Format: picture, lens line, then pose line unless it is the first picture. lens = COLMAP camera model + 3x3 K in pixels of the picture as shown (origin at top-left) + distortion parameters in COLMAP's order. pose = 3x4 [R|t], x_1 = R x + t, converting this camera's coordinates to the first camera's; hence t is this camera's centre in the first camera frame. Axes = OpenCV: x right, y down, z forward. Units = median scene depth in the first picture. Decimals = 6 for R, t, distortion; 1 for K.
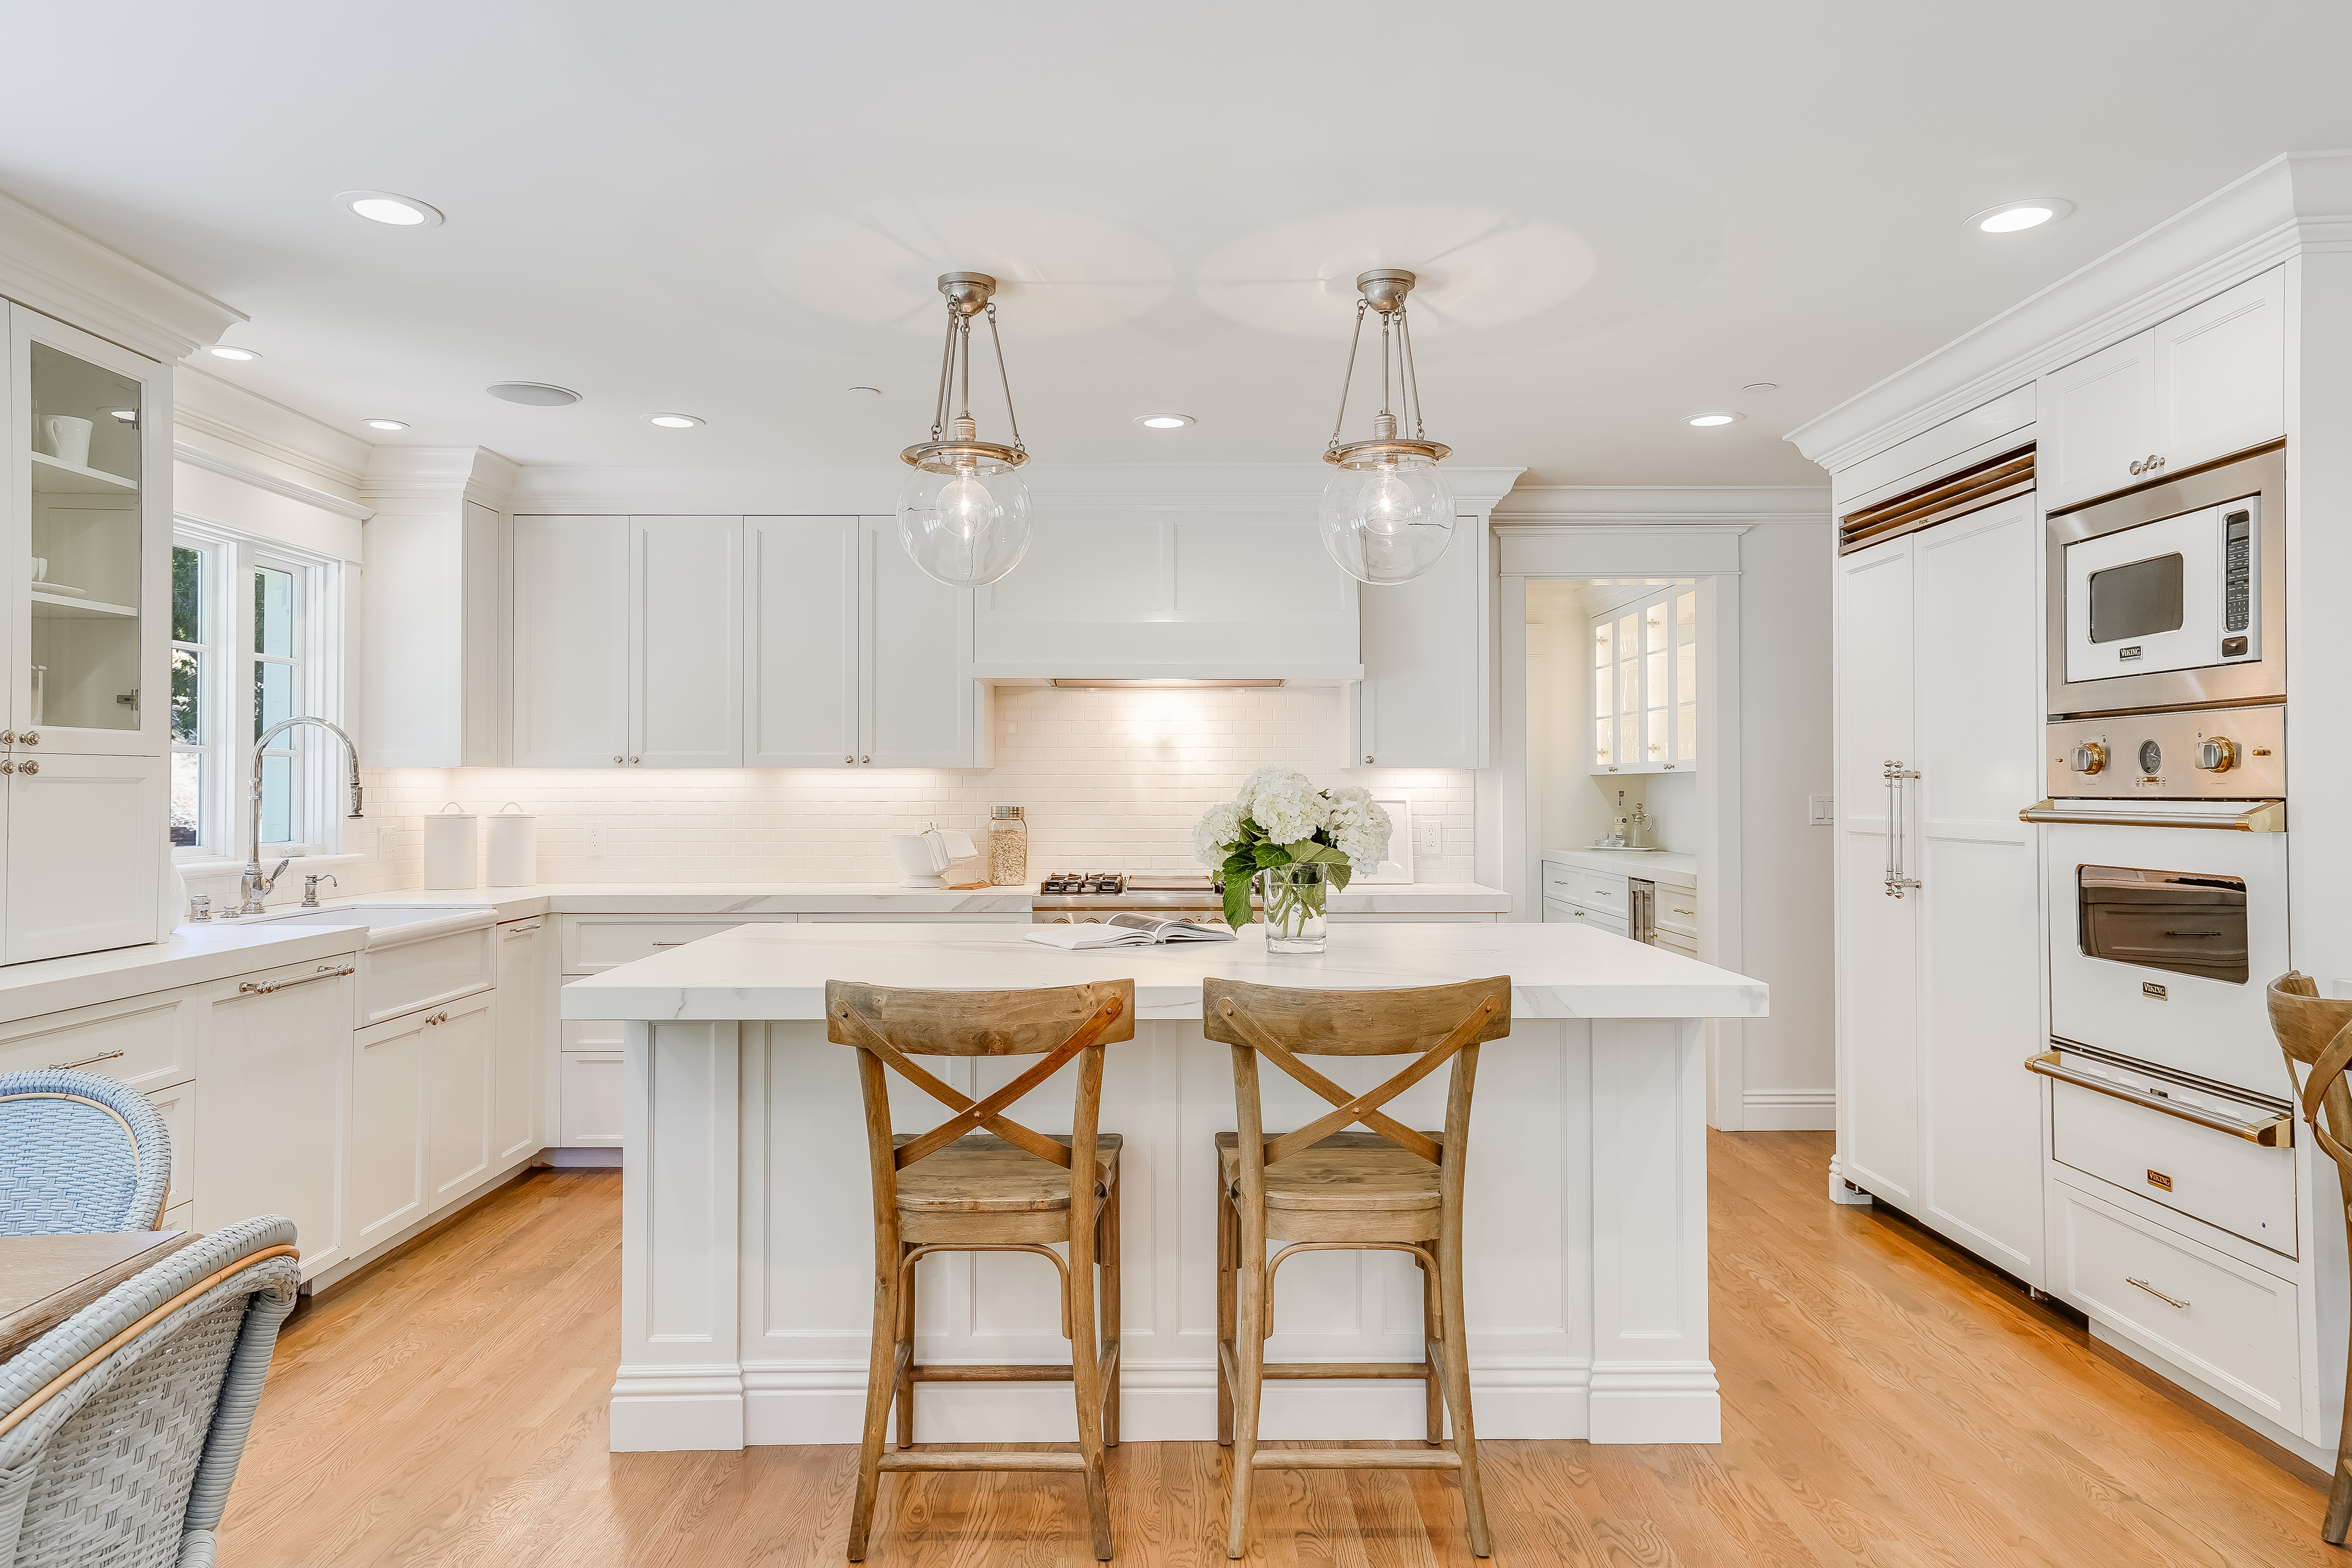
lens RADIAL K [[1680.2, 0, 1173.7], [0, 1680.2, 741.7], [0, 0, 1]] dist [-0.004488, -0.000443]
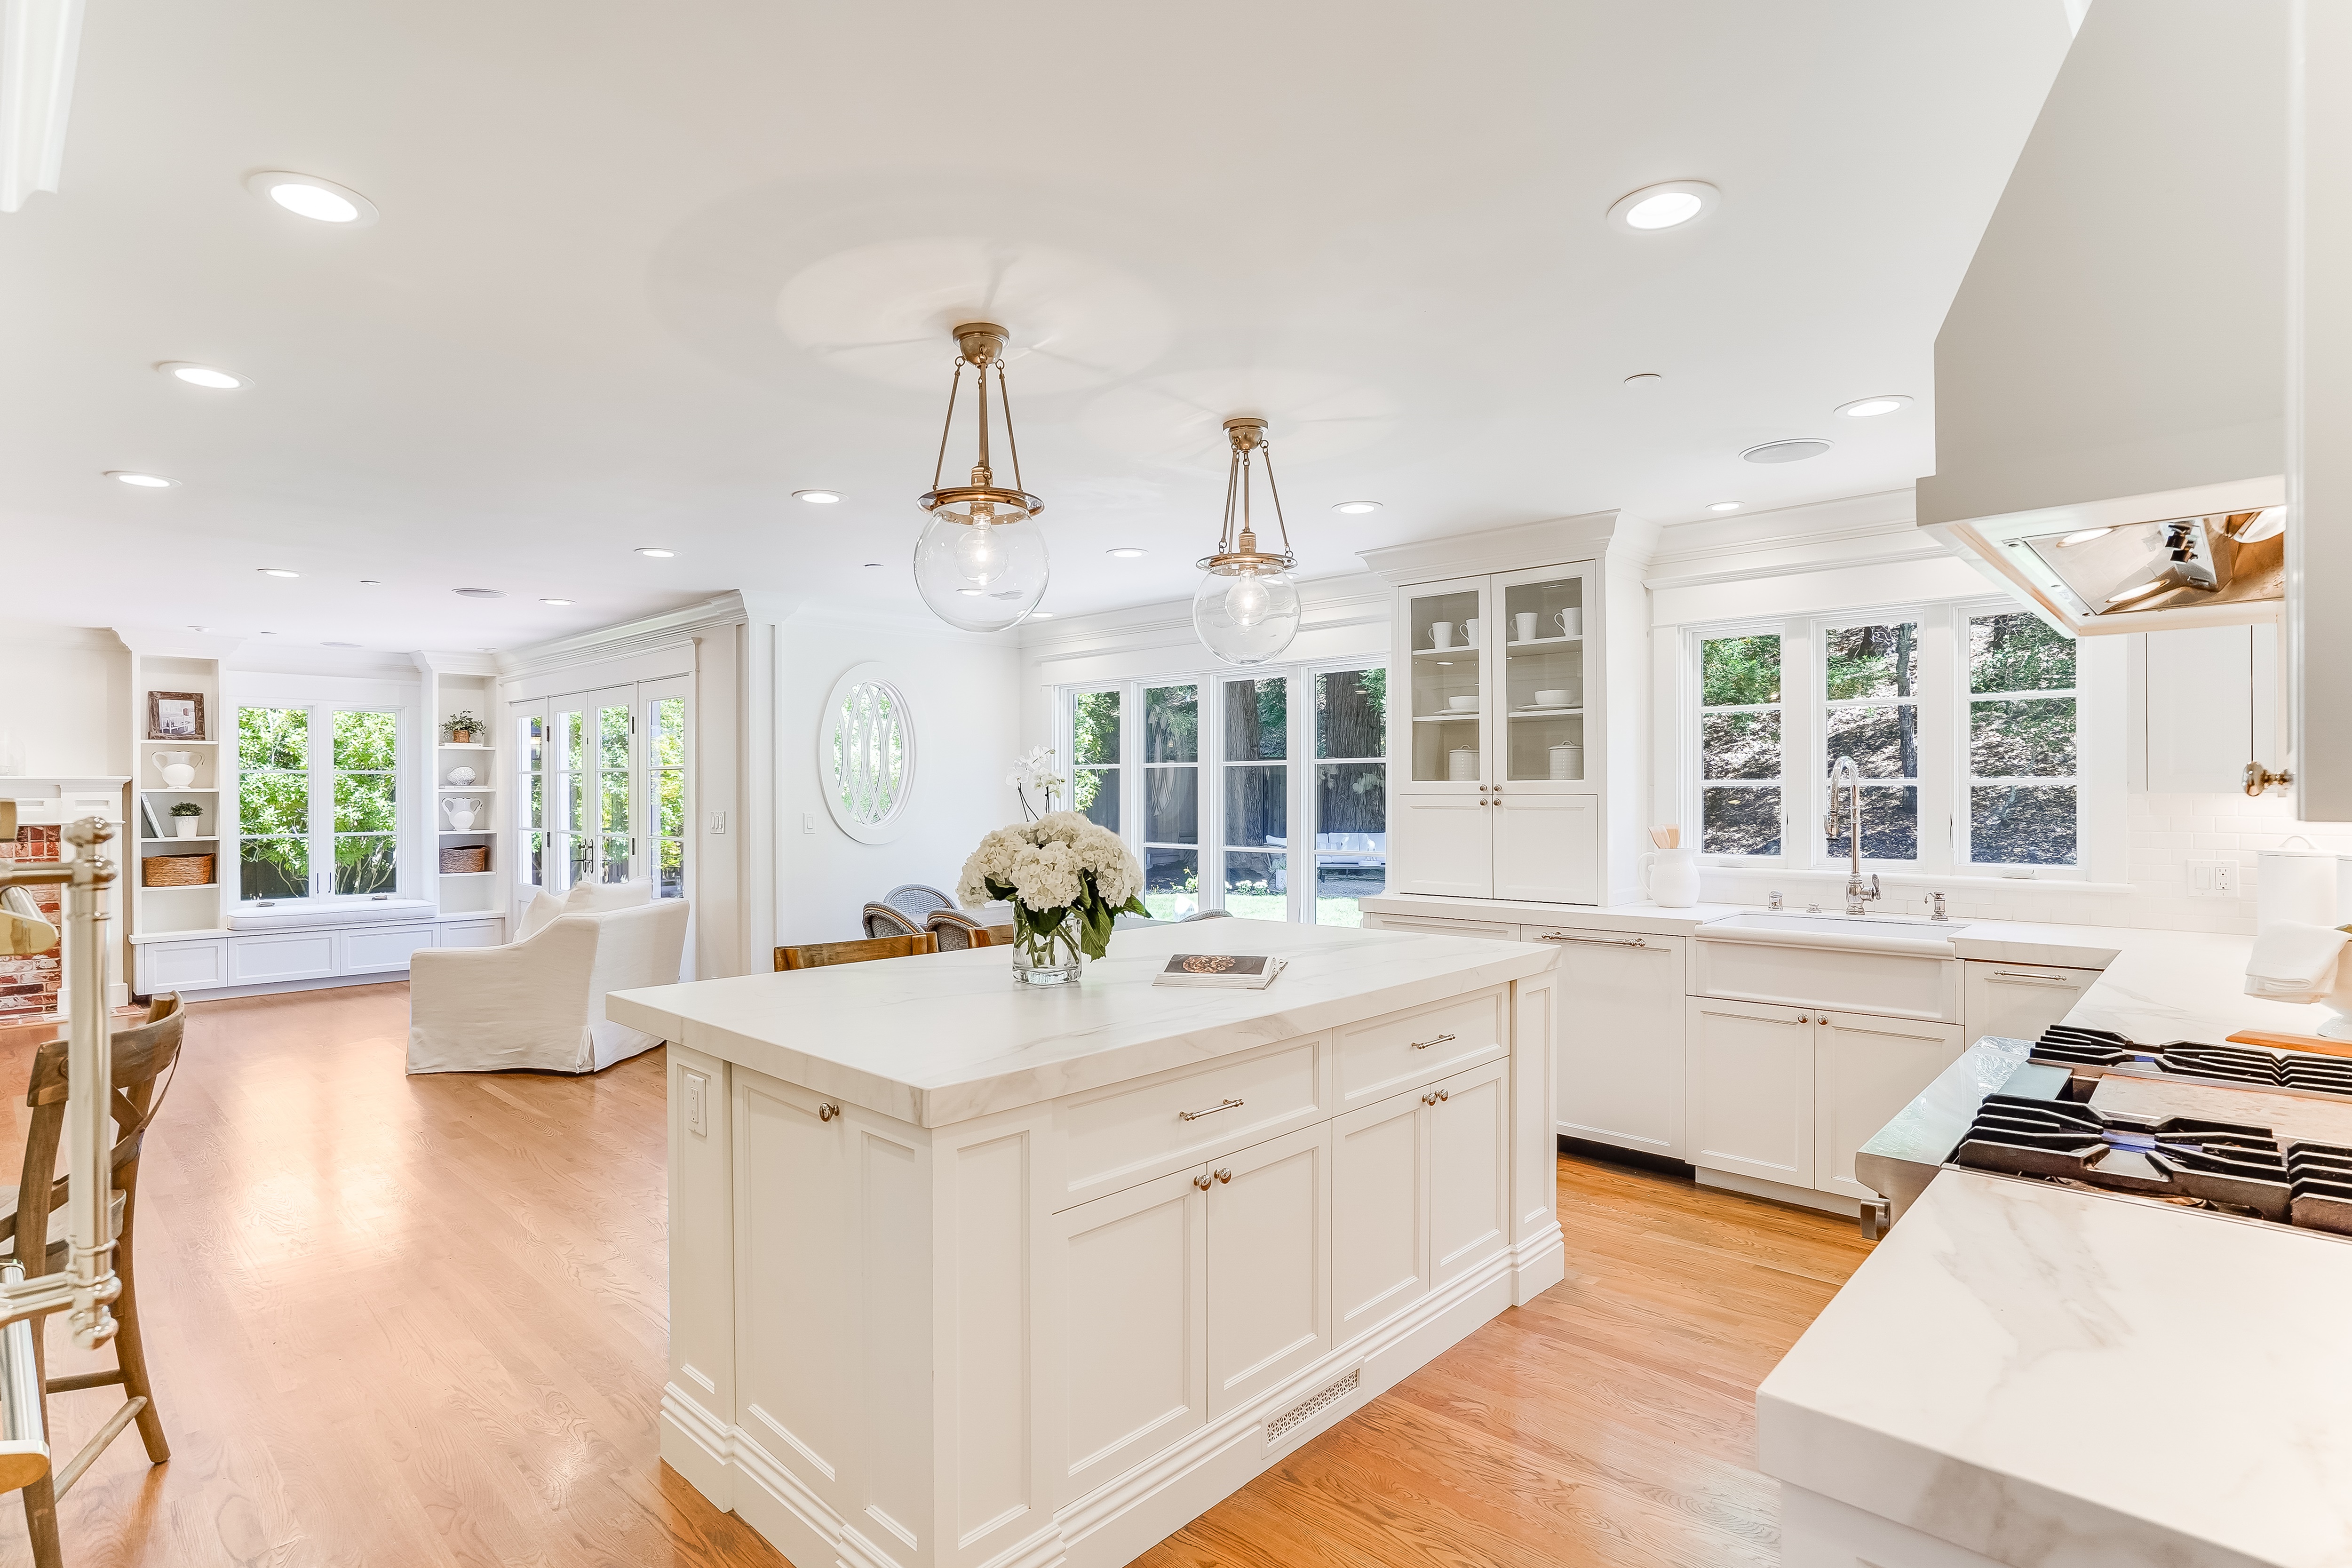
lens RADIAL K [[1188.2, 0, 1163.7], [0, 1188.2, 786.0], [0, 0, 1]] dist [-0.001223, -0.000046]
pose [[-0.685400, -0.002549, -0.728162, 0.582667], [0.021330, 0.999494, -0.023576, 0.019606], [0.727854, -0.031690, -0.684999, 1.585332]]
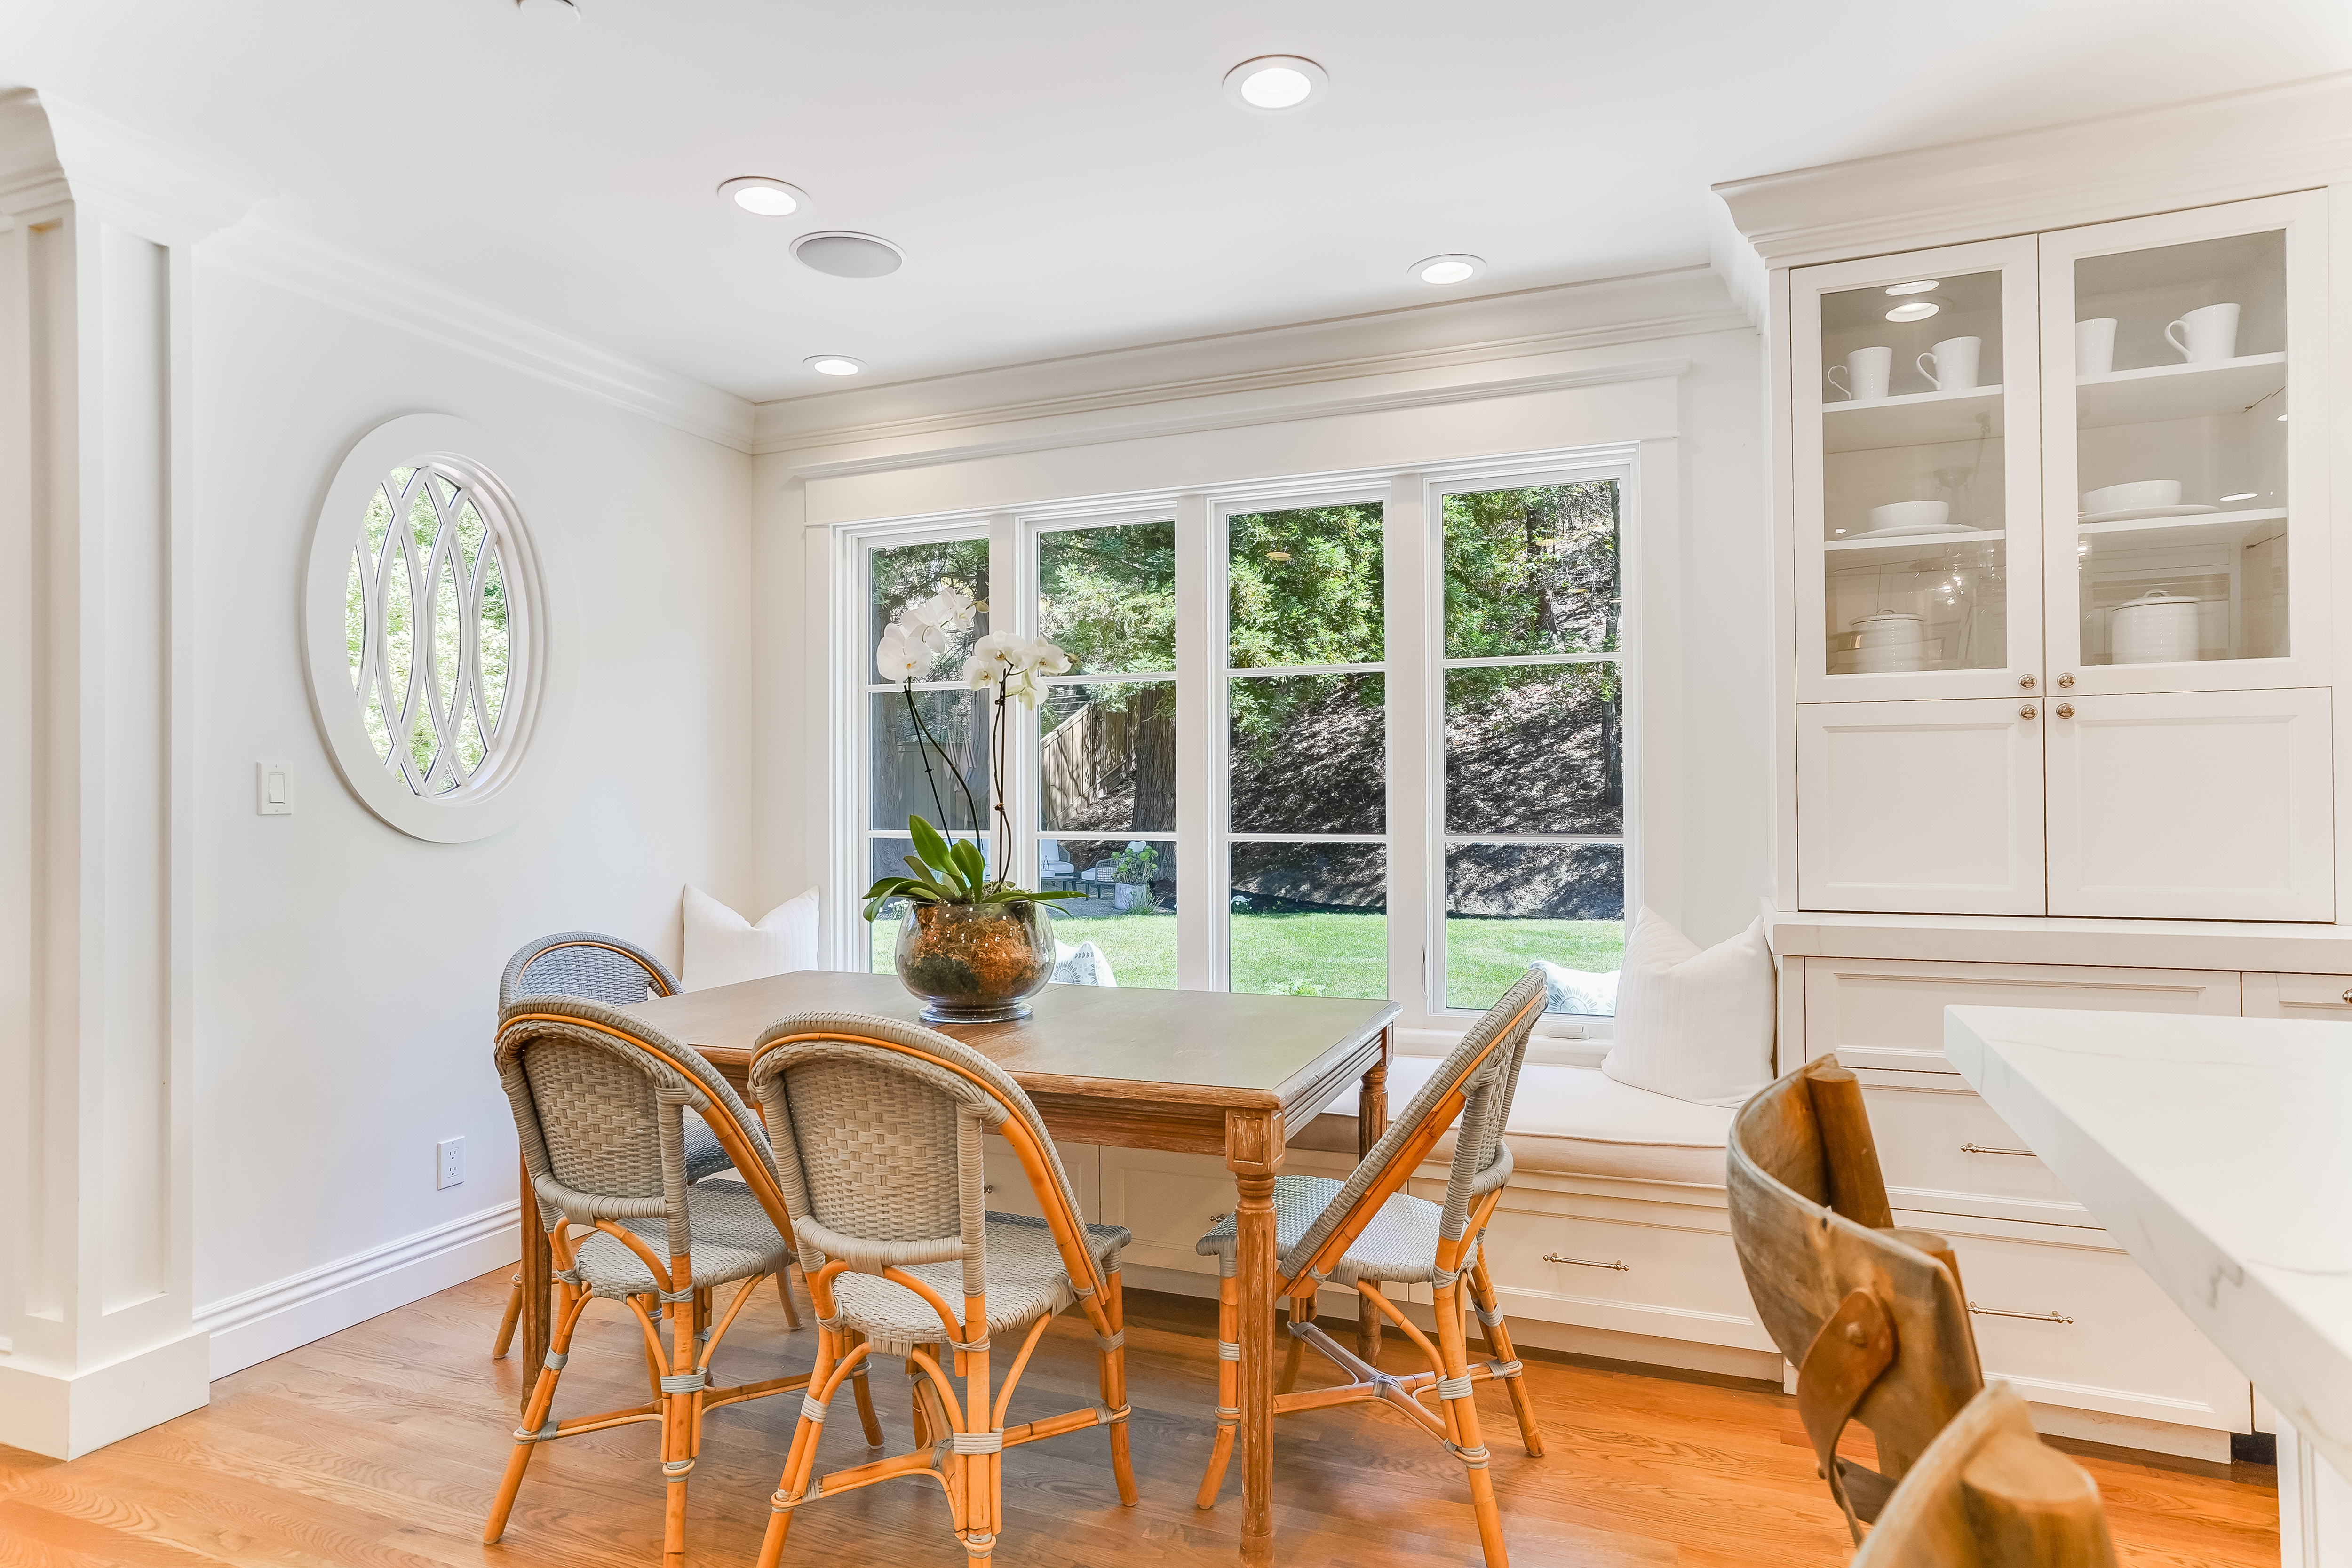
lens RADIAL K [[1278.1, 0, 1204.9], [0, 1278.1, 783.5], [0, 0, 1]] dist [-0.001224, -0.000092]
pose [[-0.363302, -0.006119, -0.931651, 0.152289], [0.033058, 0.999264, -0.019454, 0.050740], [0.931085, -0.037866, -0.362832, 0.763246]]
